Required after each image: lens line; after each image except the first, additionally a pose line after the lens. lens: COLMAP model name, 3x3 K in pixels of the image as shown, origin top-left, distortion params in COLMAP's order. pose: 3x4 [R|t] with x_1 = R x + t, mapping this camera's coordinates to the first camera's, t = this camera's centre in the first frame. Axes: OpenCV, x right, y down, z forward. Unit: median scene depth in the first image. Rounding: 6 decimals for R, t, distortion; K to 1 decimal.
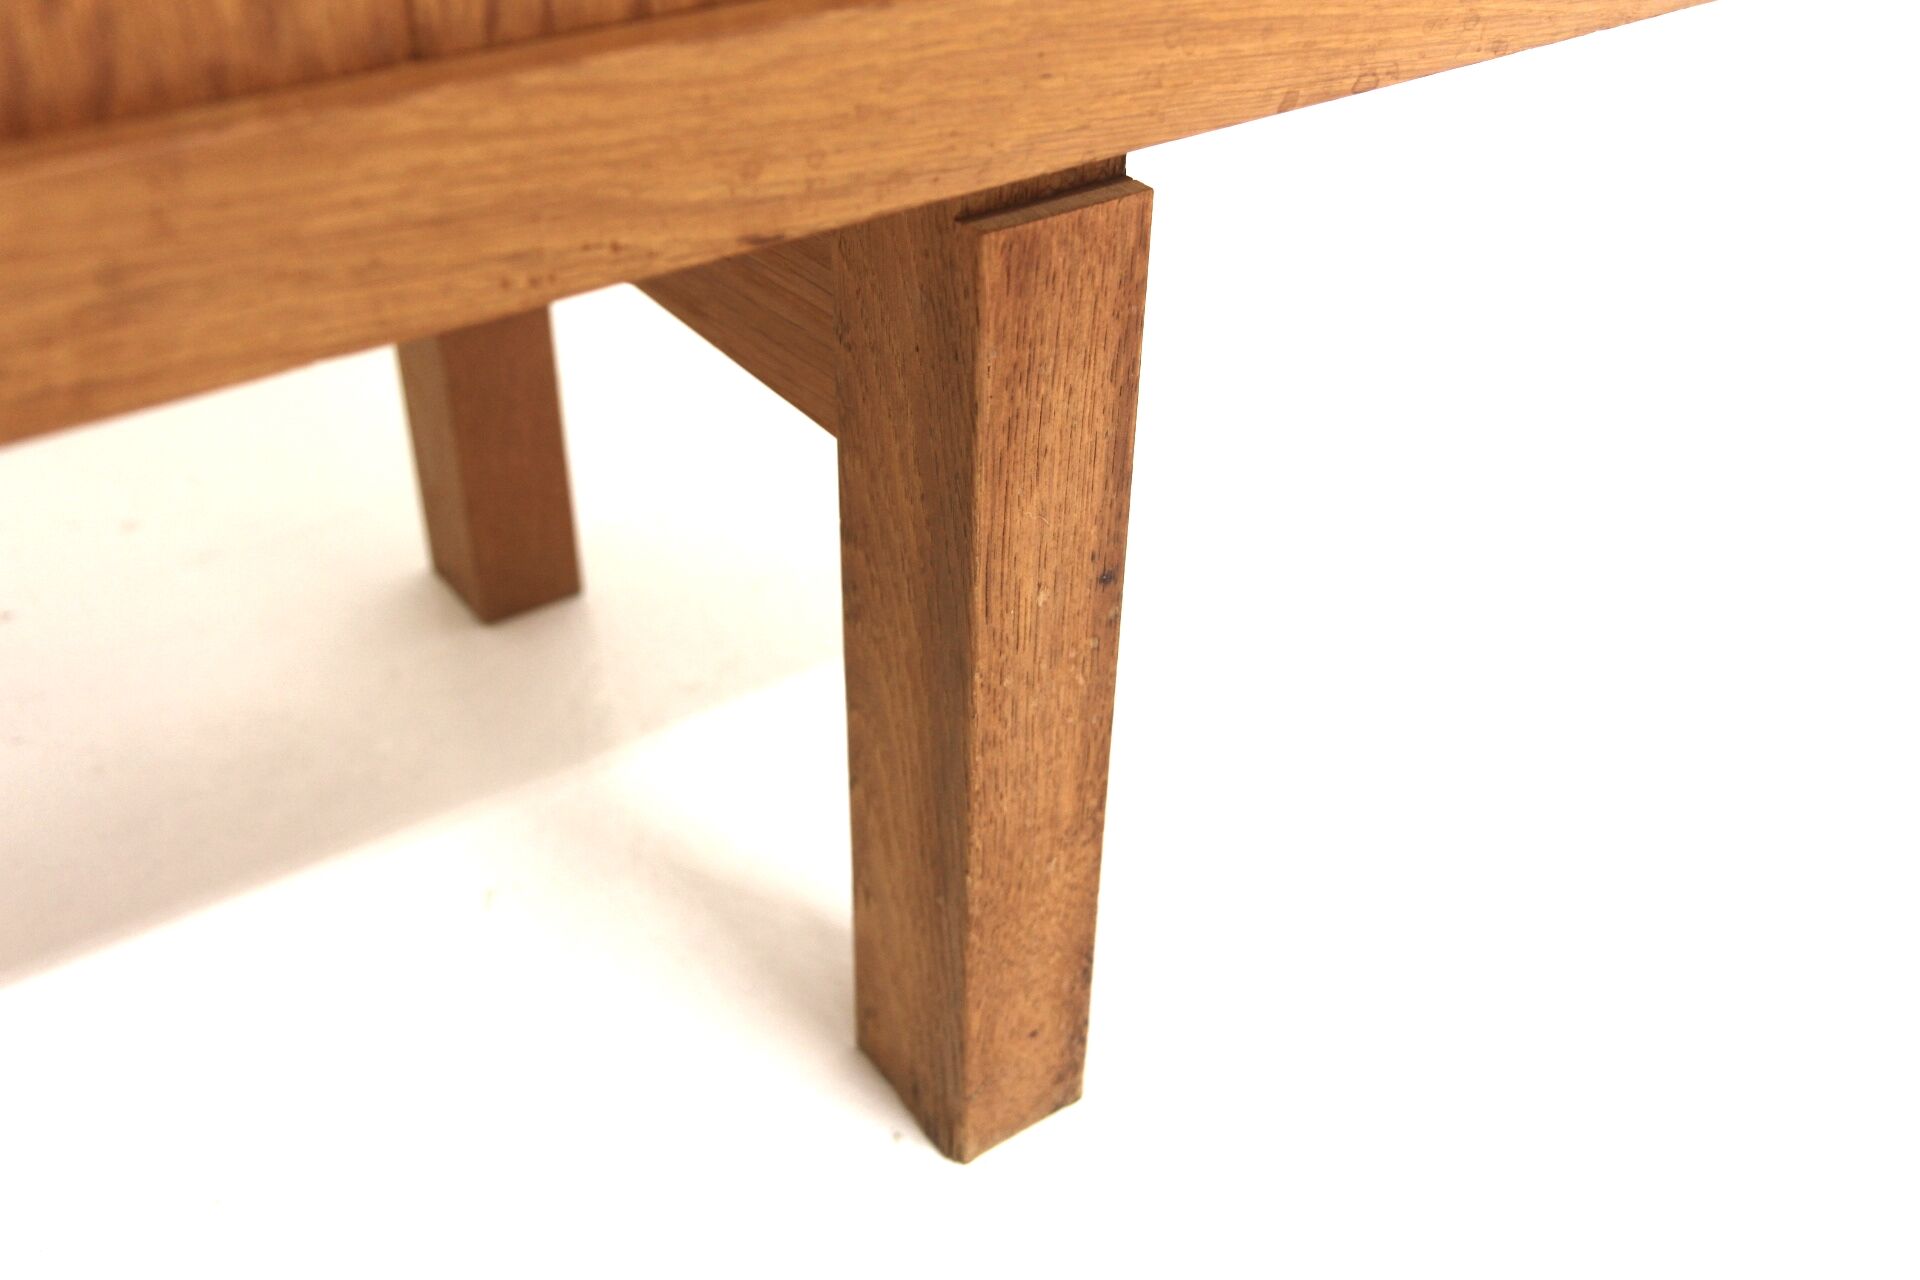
lens RADIAL K [[1499.4, 0, 960.0], [0, 1499.4, 640.0], [0, 0, 1]] dist [-0.101511, 0.122489]
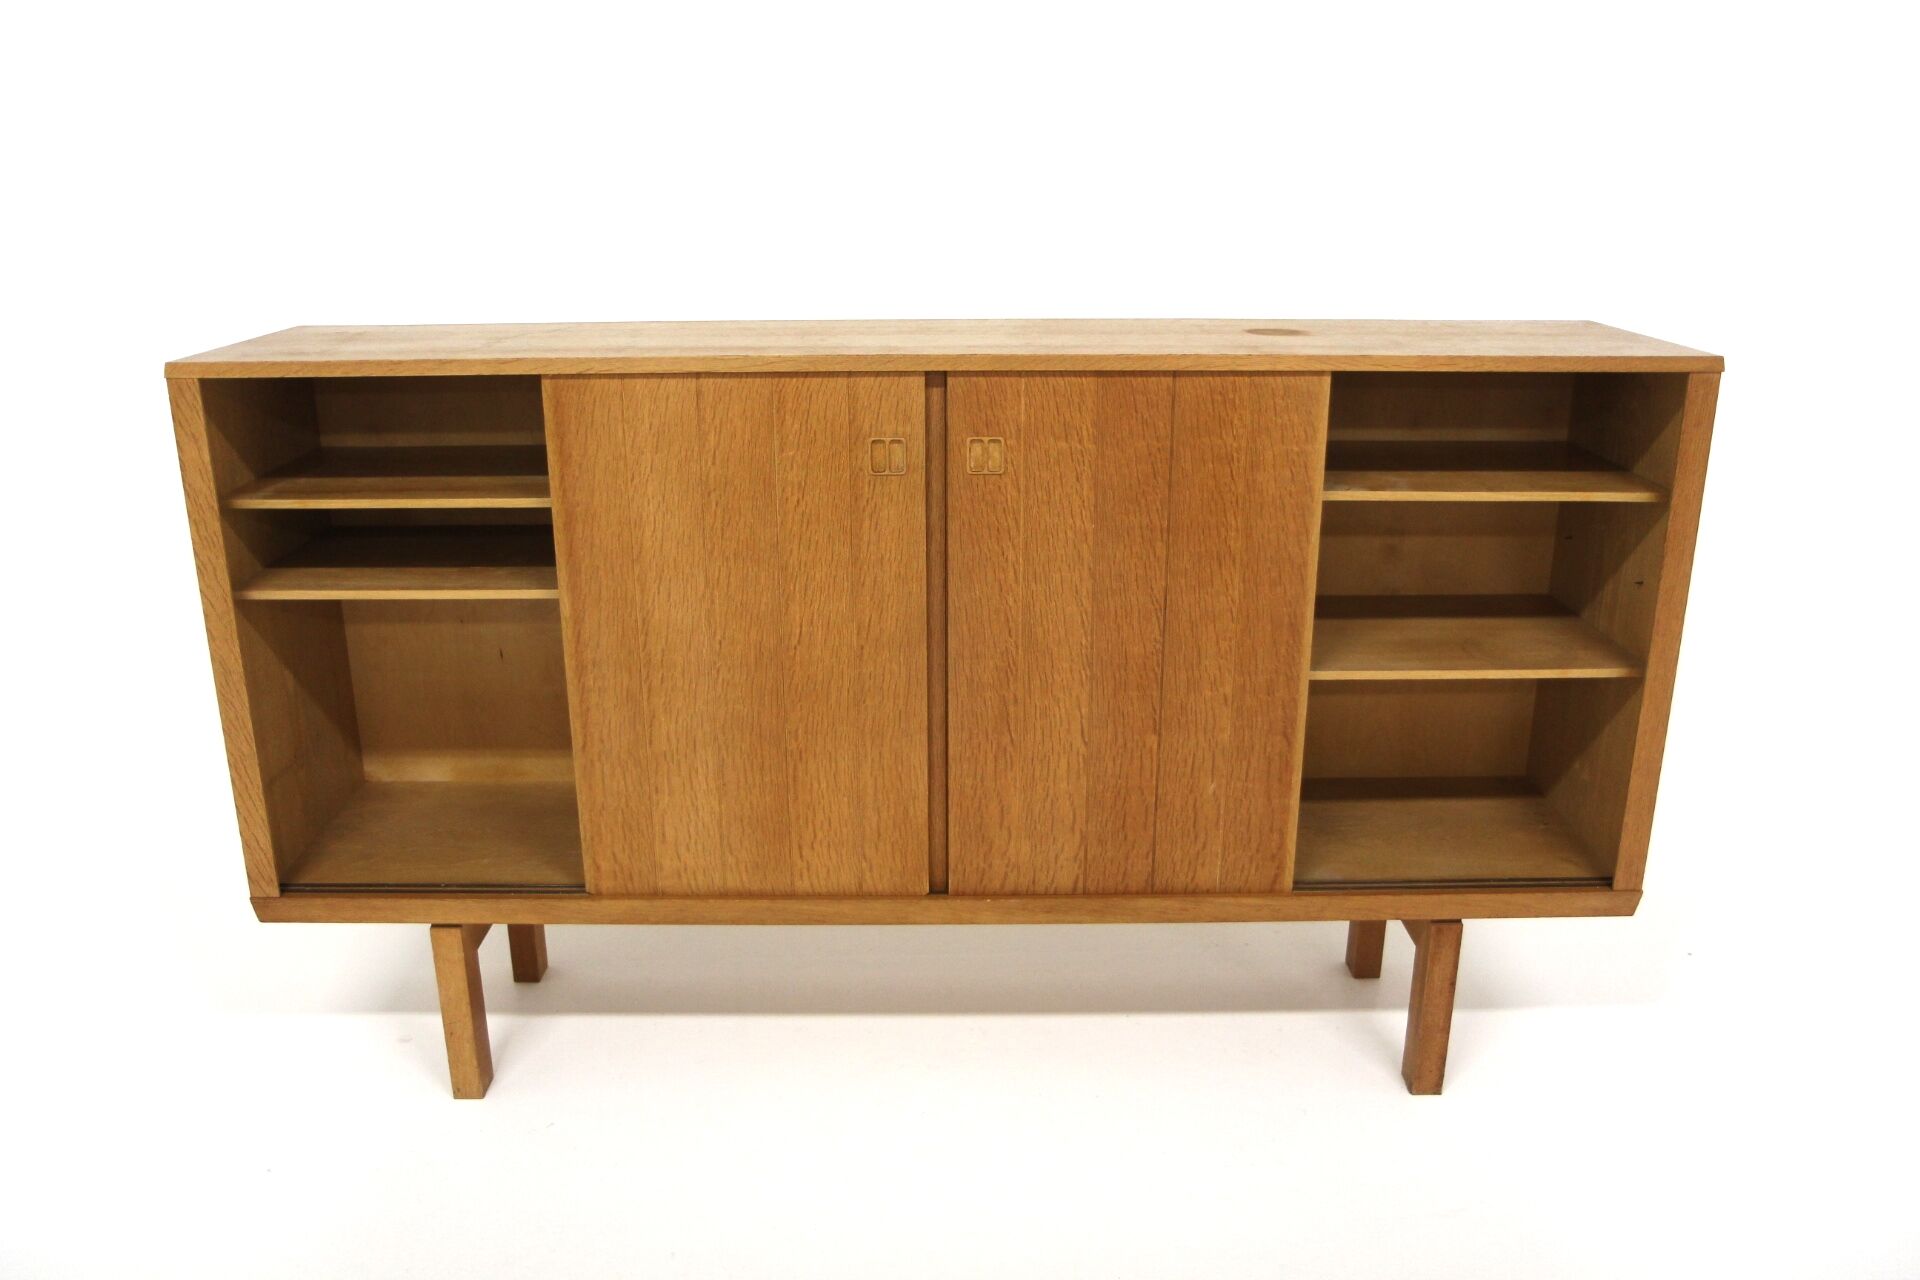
lens RADIAL K [[1499.4, 0, 960.0], [0, 1499.4, 640.0], [0, 0, 1]] dist [-0.101511, 0.122489]
pose [[0.783366, 0.108074, -0.612092, 2.054150], [-0.329172, 0.907468, -0.261052, 0.914303], [0.527241, 0.405983, 0.746455, -5.093934]]
